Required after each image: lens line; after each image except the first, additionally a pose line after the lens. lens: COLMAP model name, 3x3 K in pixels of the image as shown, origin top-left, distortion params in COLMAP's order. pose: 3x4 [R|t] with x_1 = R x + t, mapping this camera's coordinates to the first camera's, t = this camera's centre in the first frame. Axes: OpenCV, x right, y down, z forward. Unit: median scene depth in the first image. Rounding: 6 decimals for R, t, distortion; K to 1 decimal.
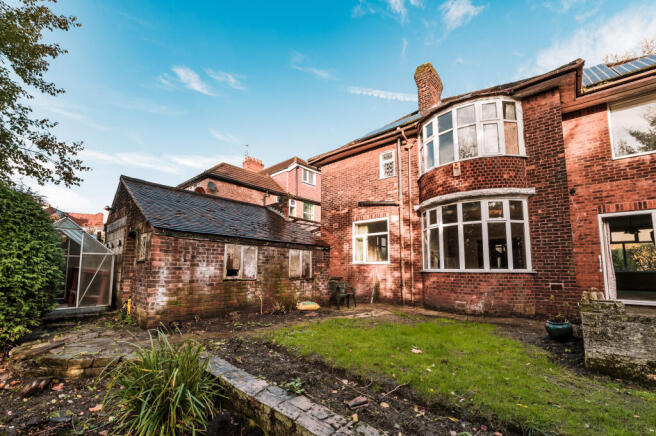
lens RADIAL K [[282.8, 0, 318.2], [0, 282.8, 237.1], [0, 0, 1]] dist [0.000232, 0.000118]
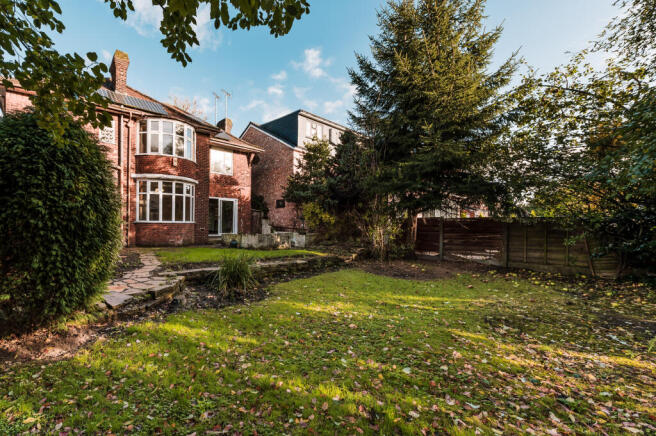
lens RADIAL K [[280.0, 0, 261.6], [0, 280.0, 225.4], [0, 0, 1]] dist [-0.003935, -0.000593]
pose [[0.180798, -0.009544, 0.983474, -0.902467], [-0.126807, 0.991381, 0.032932, 0.011859], [-0.975311, -0.130665, 0.178029, 0.140908]]
